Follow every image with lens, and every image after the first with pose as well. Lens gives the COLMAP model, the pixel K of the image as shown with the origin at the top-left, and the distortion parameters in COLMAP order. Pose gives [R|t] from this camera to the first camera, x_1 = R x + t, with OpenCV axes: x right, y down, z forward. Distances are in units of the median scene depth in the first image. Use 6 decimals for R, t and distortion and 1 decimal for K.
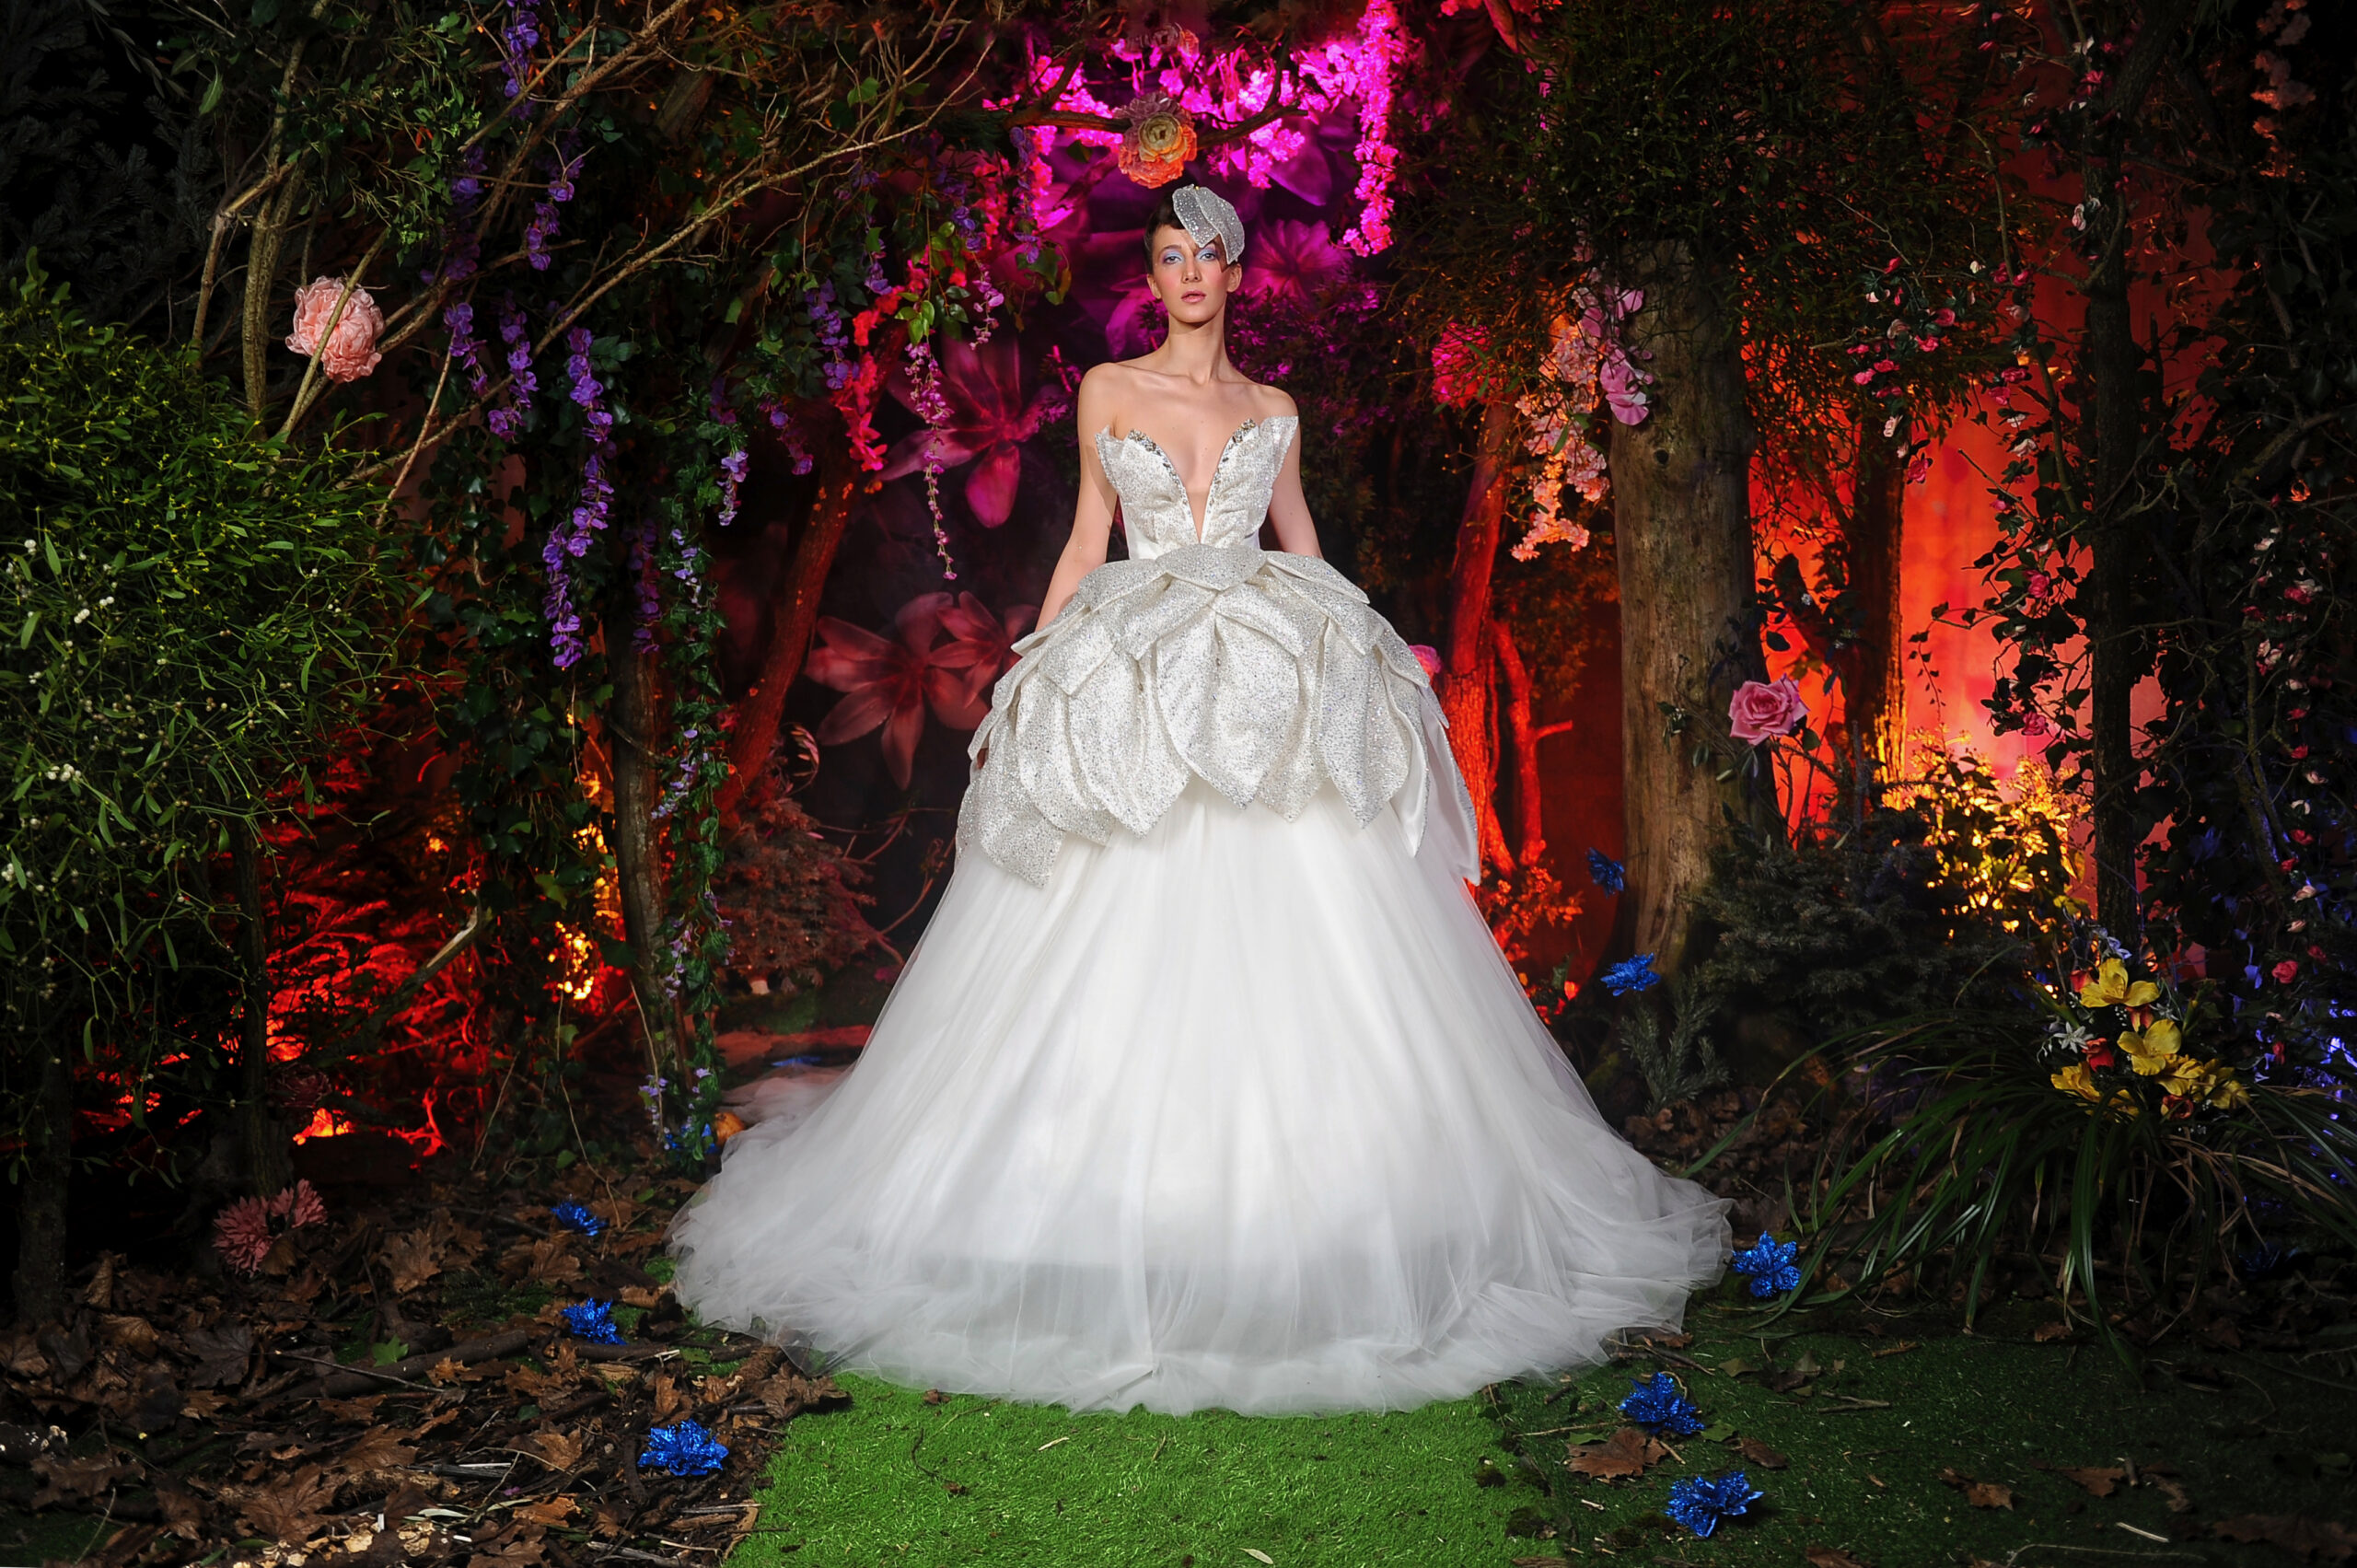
lens RADIAL K [[2004.7, 0, 1137.3], [0, 2004.7, 753.5], [0, 0, 1]] dist [-0.015174, -0.015301]
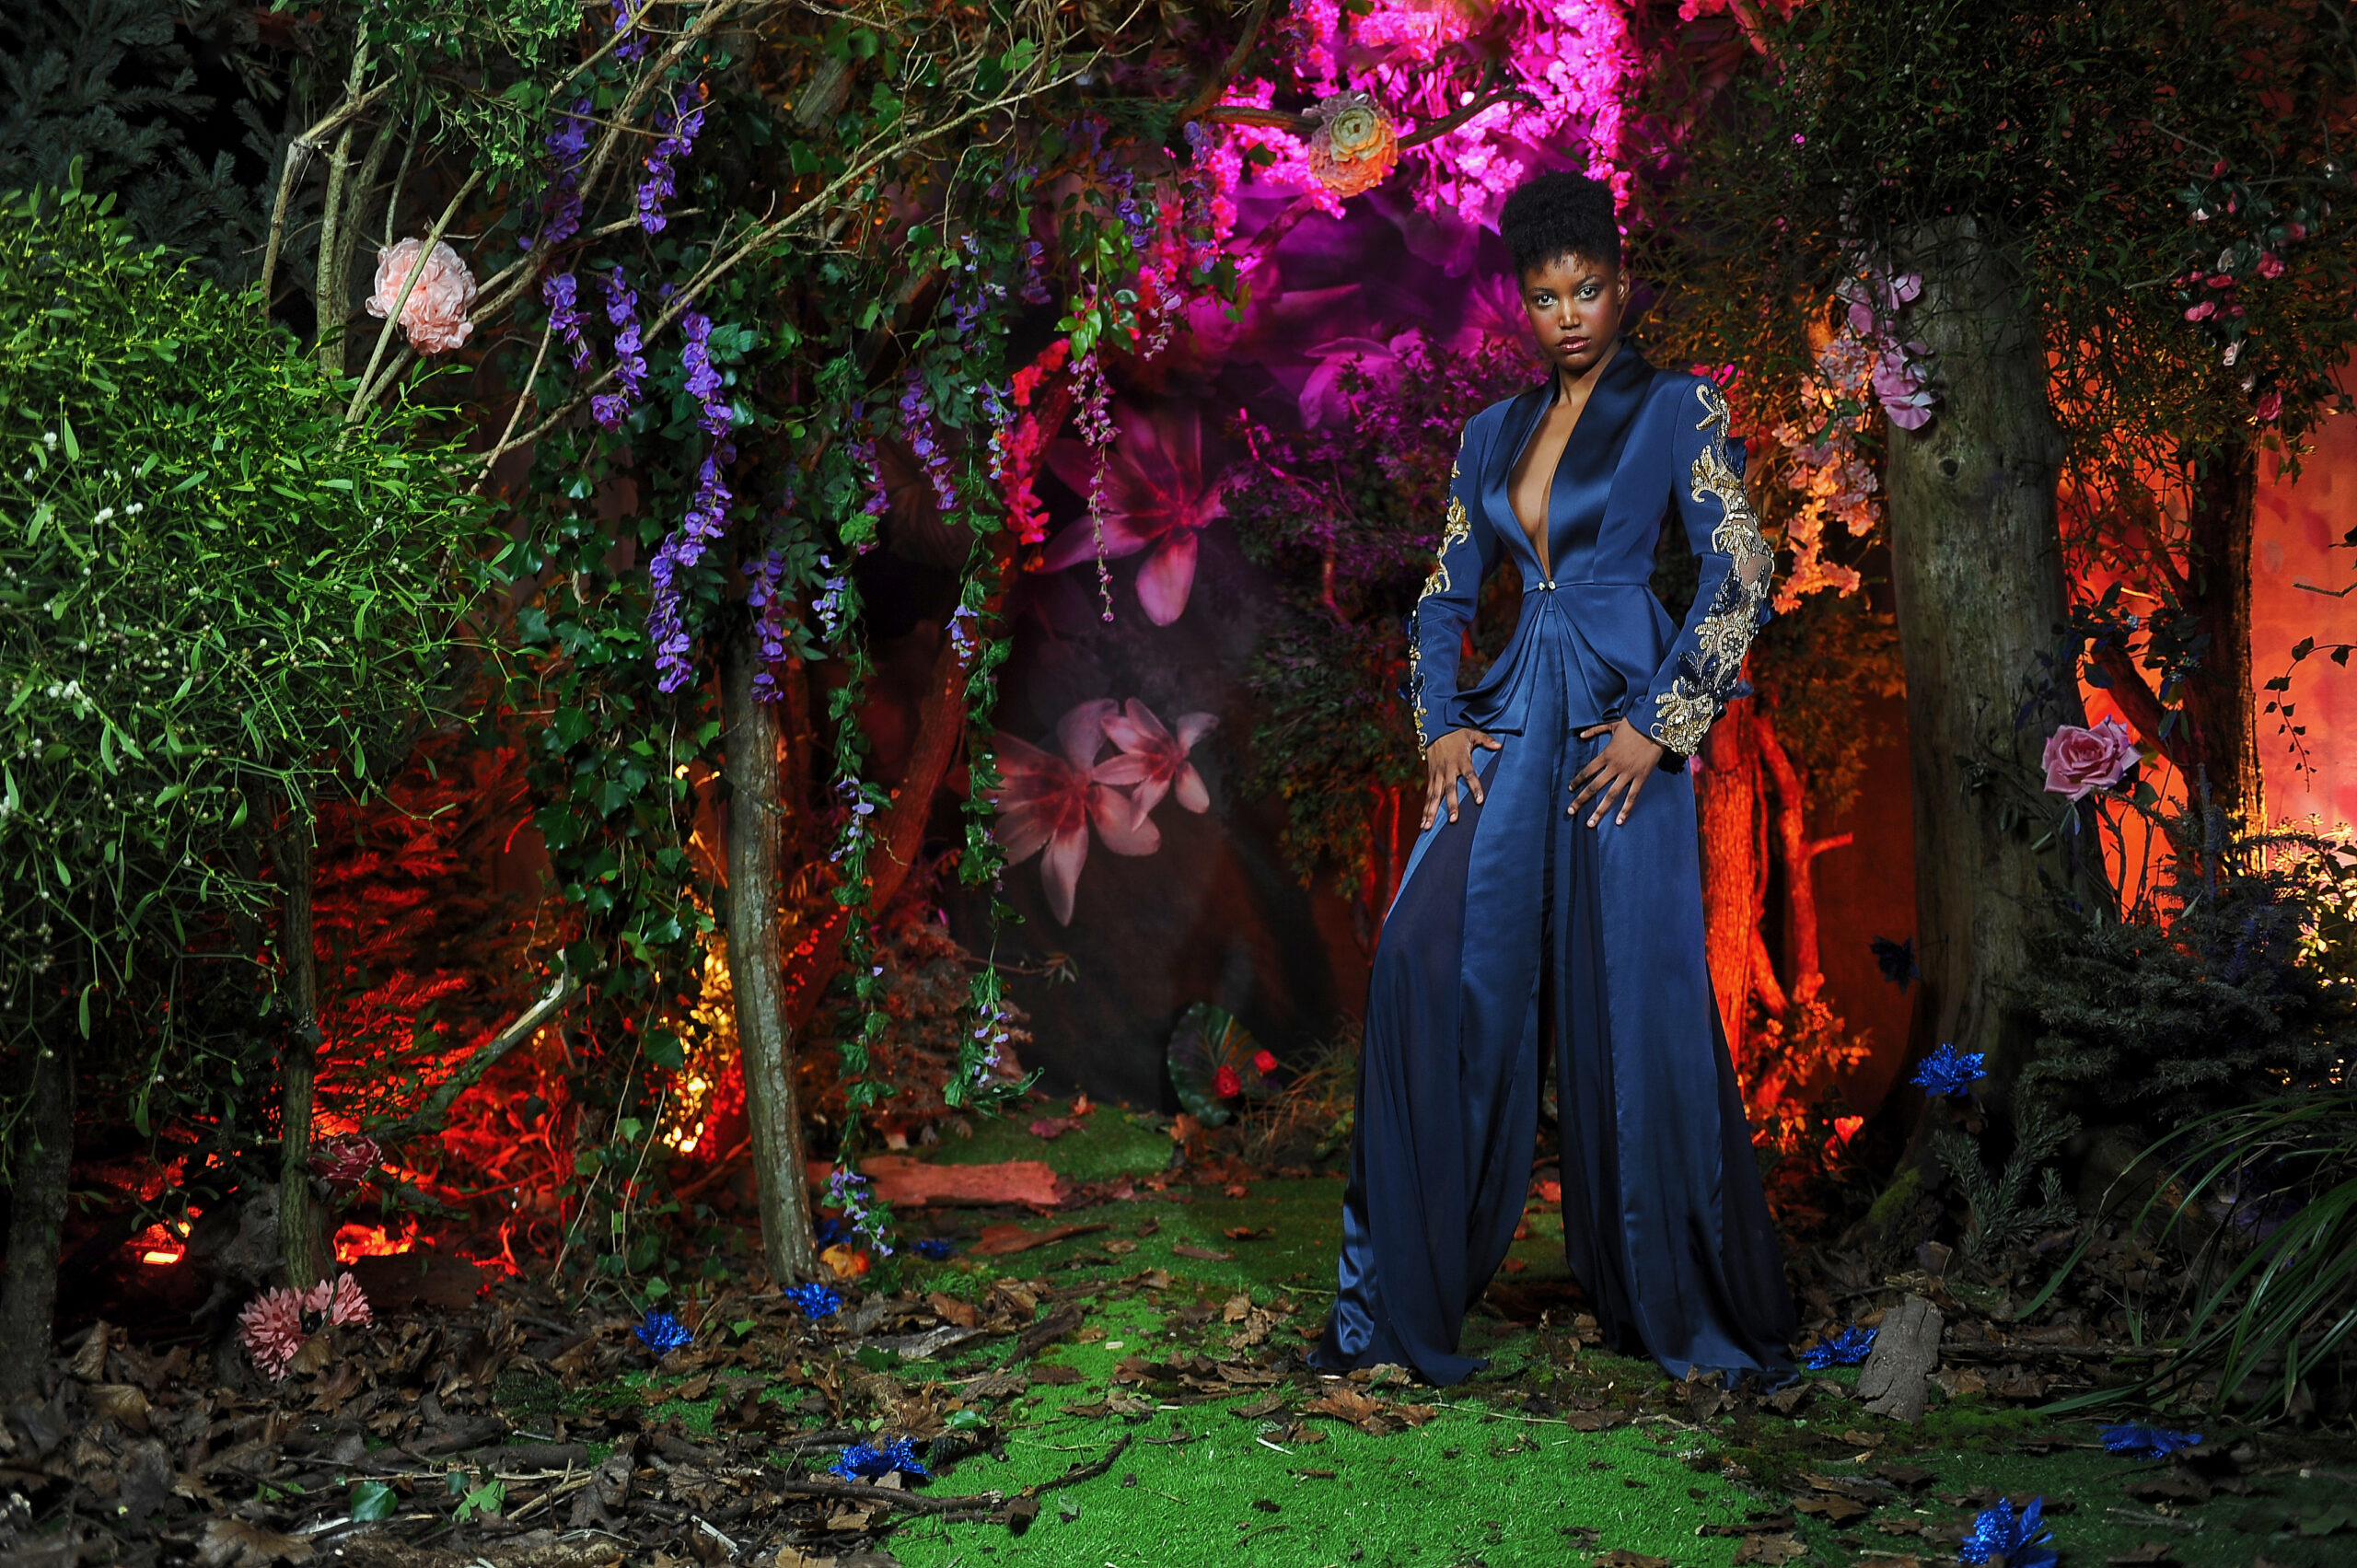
lens RADIAL K [[2267.6, 0, 1178.5], [0, 2267.6, 784.0], [0, 0, 1]] dist [0.027890, 0.005440]
pose [[0.997054, -0.004947, -0.076539, 0.009716], [-0.003595, 0.993807, -0.111064, 0.094550], [0.076614, 0.111012, 0.990862, 0.034212]]
